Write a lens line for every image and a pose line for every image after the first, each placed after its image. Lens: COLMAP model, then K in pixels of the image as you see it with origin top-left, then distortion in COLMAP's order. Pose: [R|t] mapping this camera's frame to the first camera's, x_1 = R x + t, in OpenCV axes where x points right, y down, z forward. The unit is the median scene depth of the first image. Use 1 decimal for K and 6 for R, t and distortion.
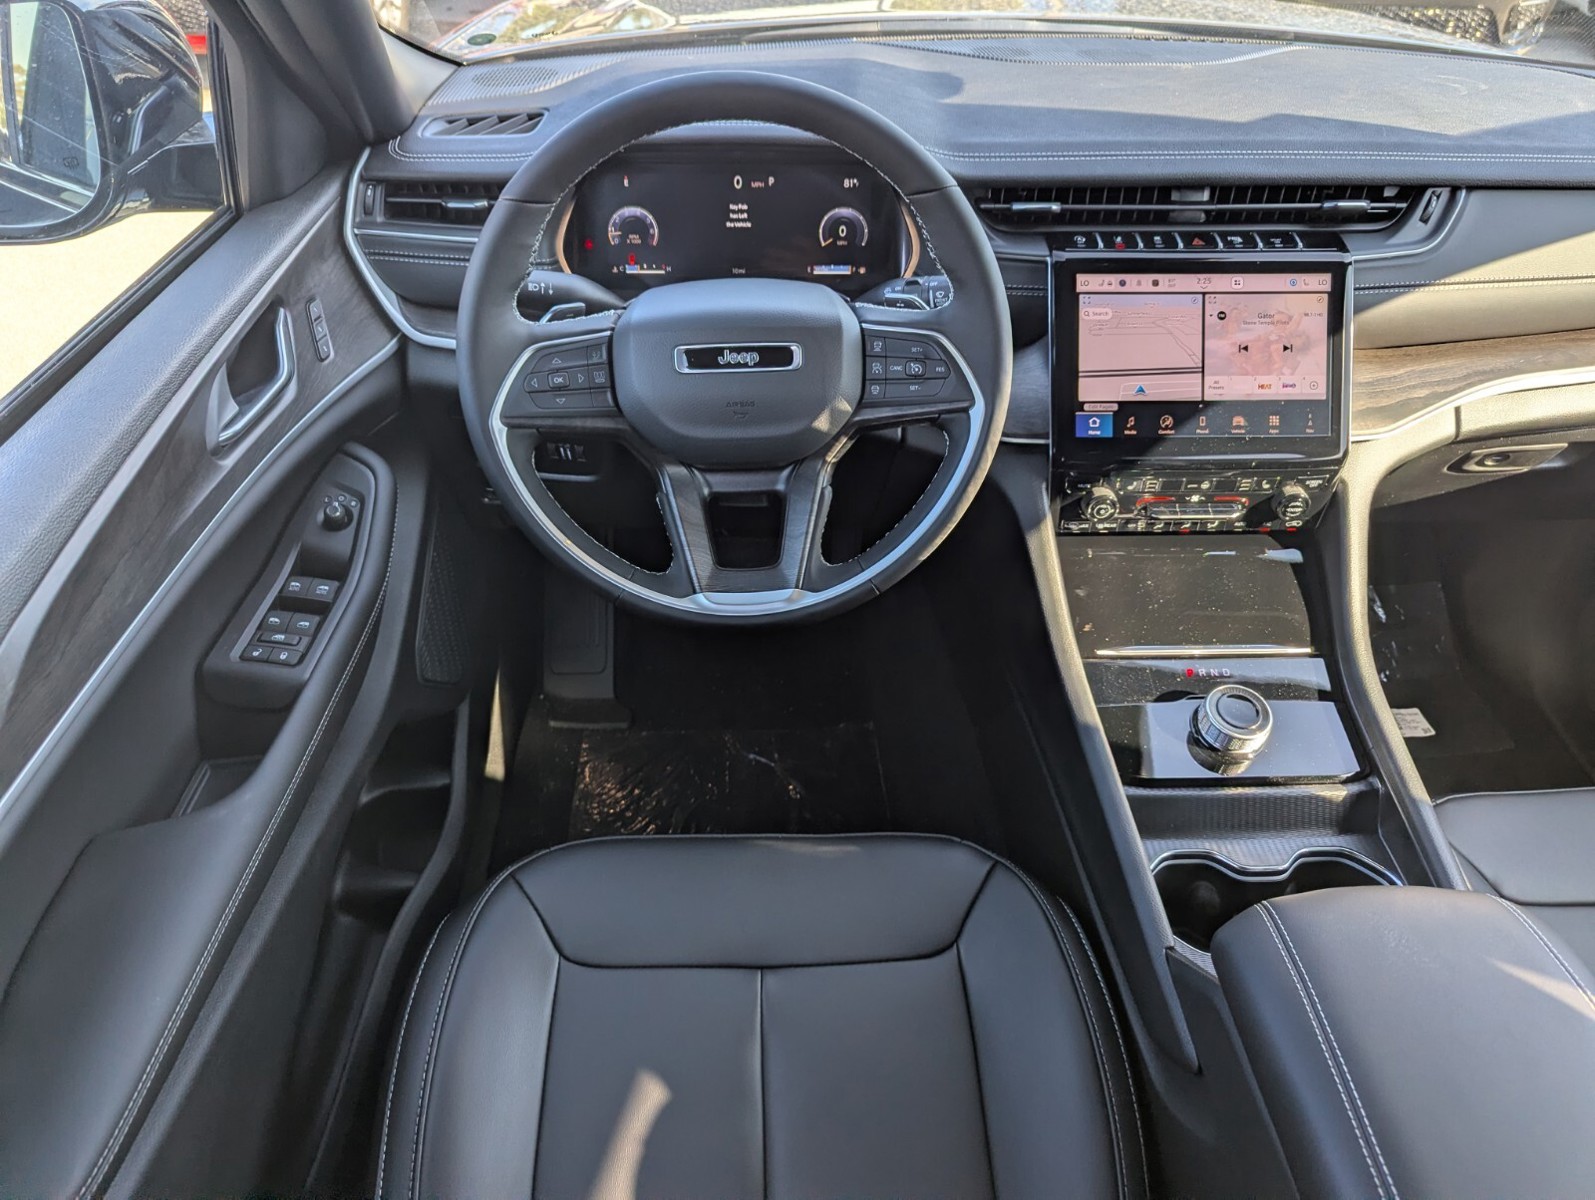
lens RADIAL K [[1130.6, 0, 783.6], [0, 1130.6, 601.2], [0, 0, 1]] dist [0.016265, -0.001440]
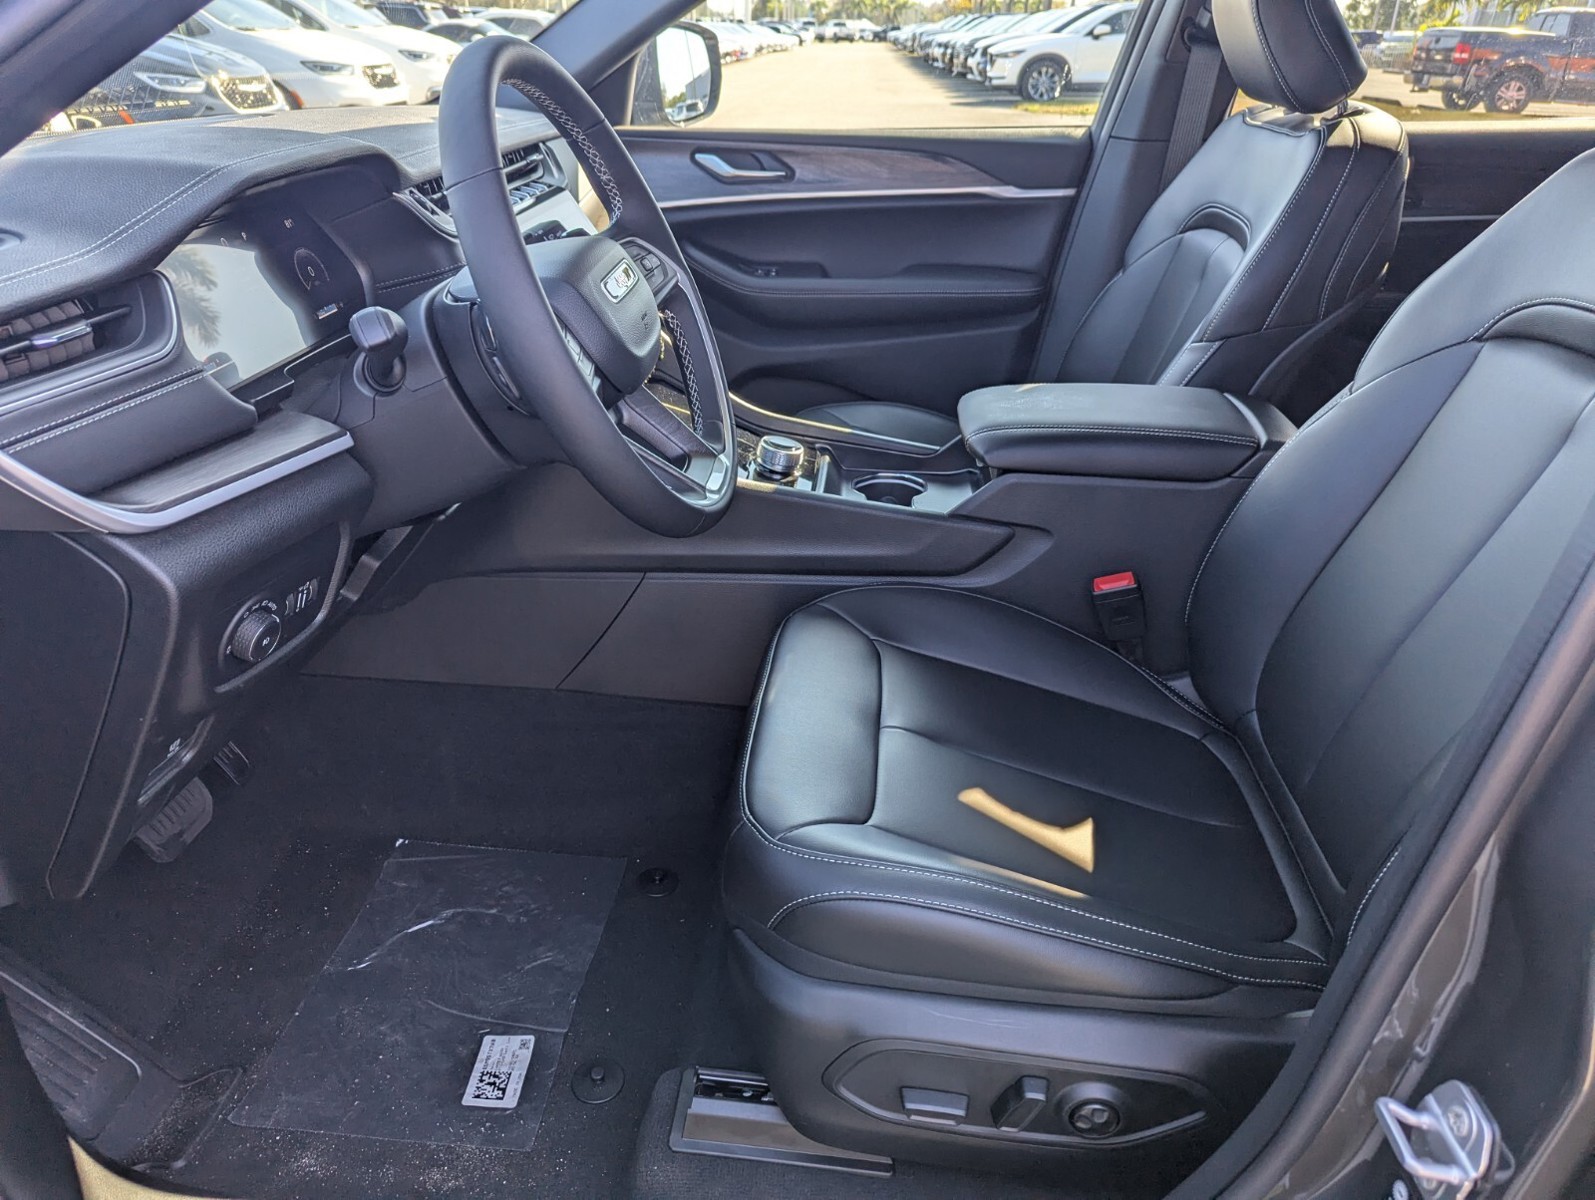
lens RADIAL K [[1130.6, 0, 783.6], [0, 1130.6, 601.2], [0, 0, 1]] dist [0.016265, -0.001440]
pose [[0.145117, -0.472681, 0.869203, -0.896376], [0.607336, 0.736076, 0.298889, -0.176036], [-0.781079, 0.484524, 0.393893, 0.472583]]
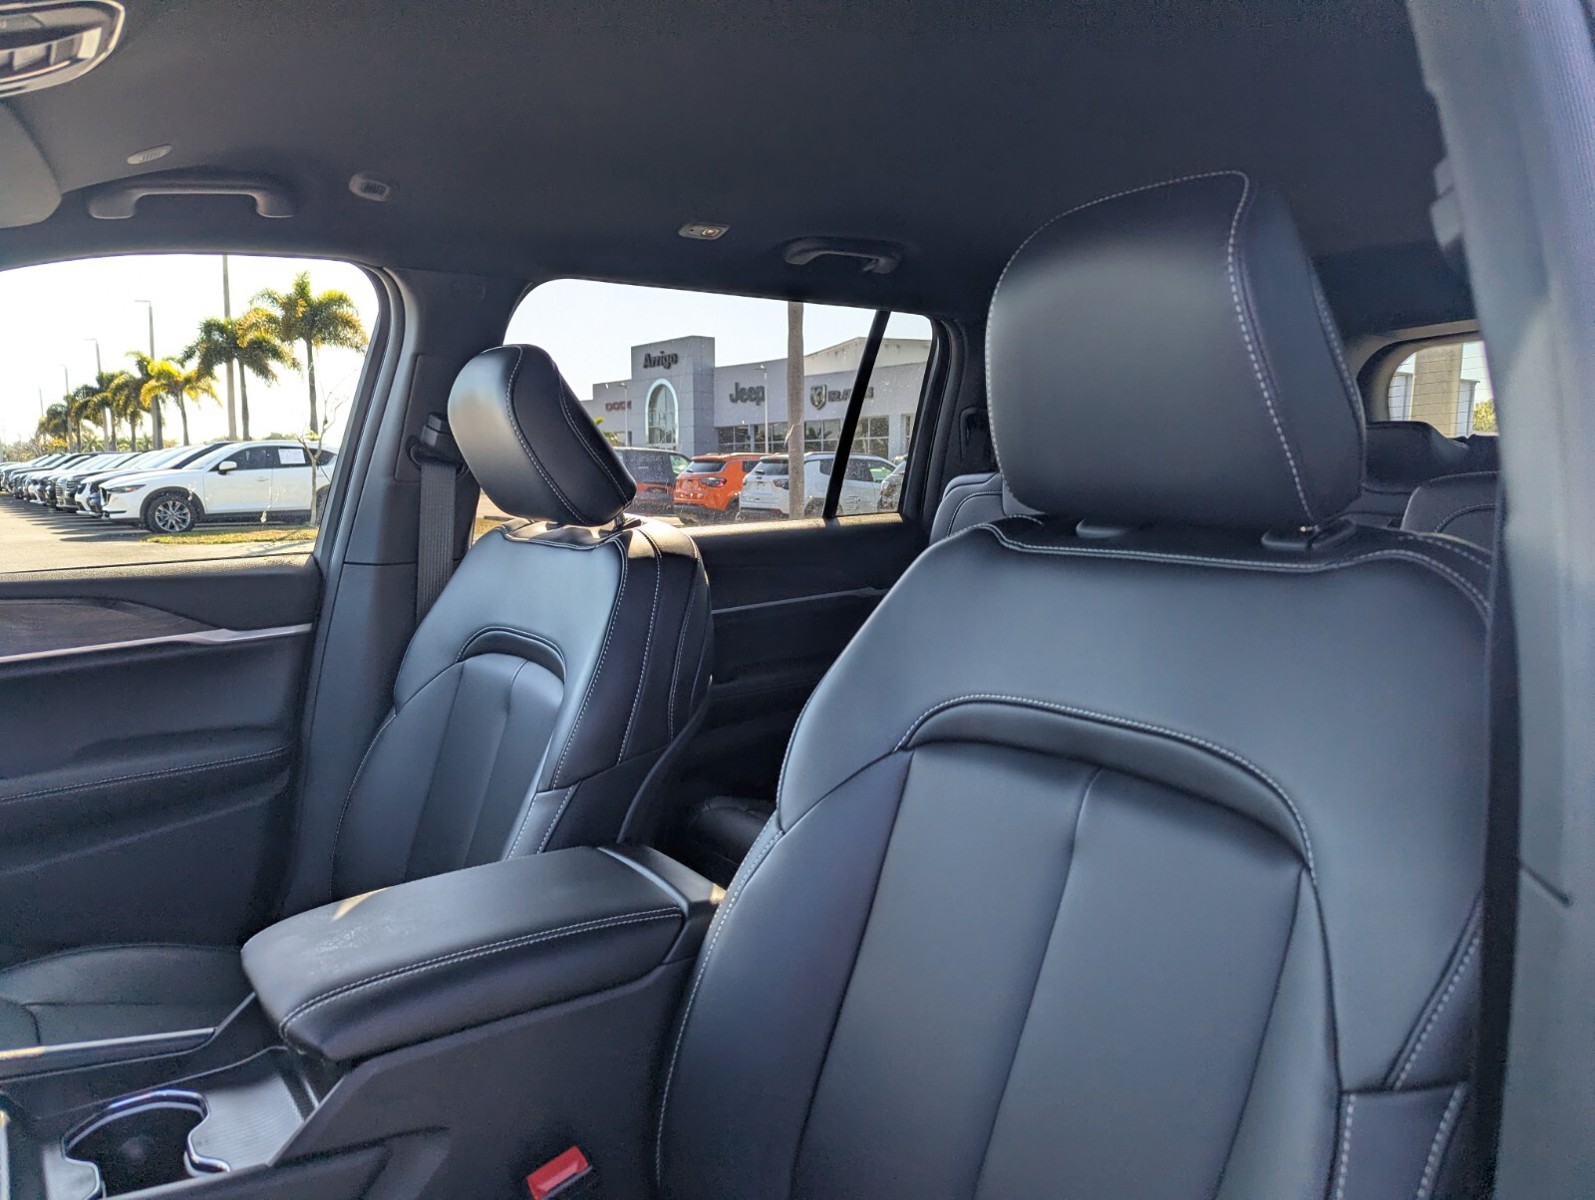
lens RADIAL K [[1130.6, 0, 783.6], [0, 1130.6, 601.2], [0, 0, 1]] dist [0.016265, -0.001440]
pose [[-0.531232, -0.129298, 0.837302, -0.486217], [0.512817, 0.737609, 0.439264, -0.191113], [-0.674397, 0.662734, -0.325535, 0.551524]]
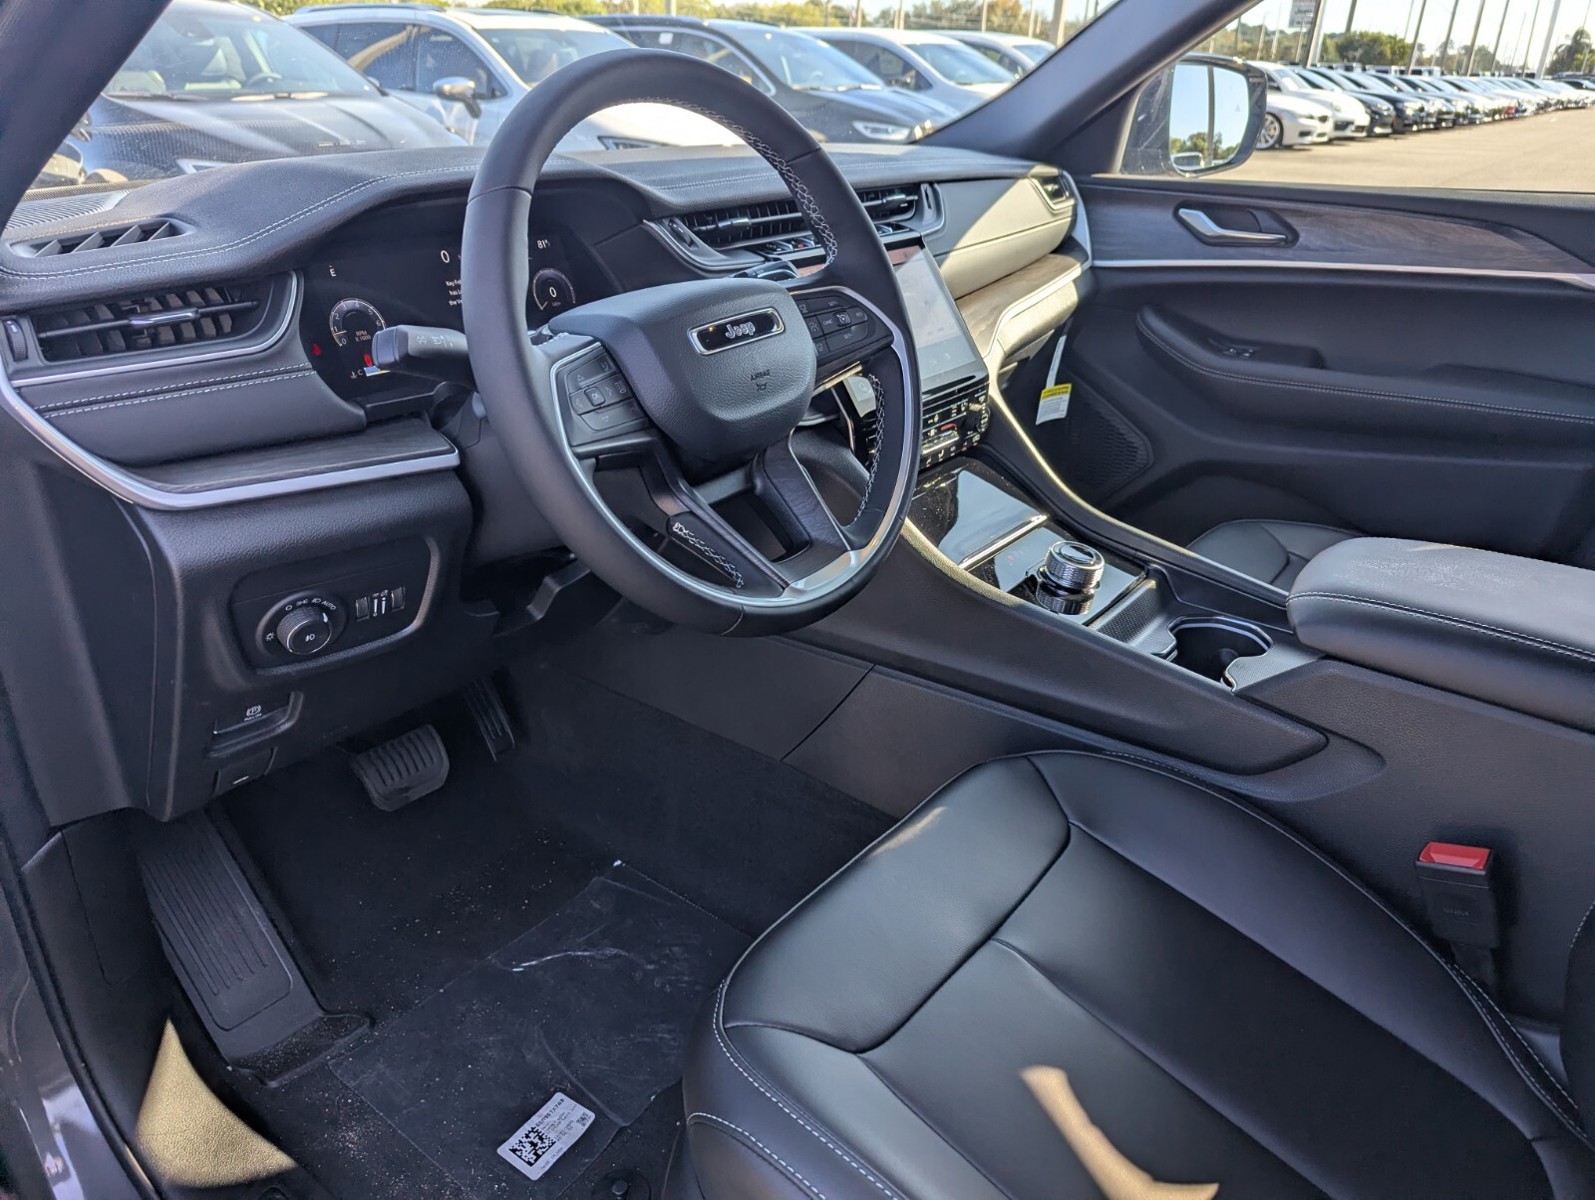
lens RADIAL K [[1128.1, 0, 792.8], [0, 1128.1, 609.8], [0, 0, 1]] dist [0.039851, -0.038020]
pose [[0.661478, -0.341155, 0.667877, -0.574556], [0.472934, 0.880905, -0.018432, 0.024500], [-0.582048, 0.328054, 0.744043, 0.271277]]
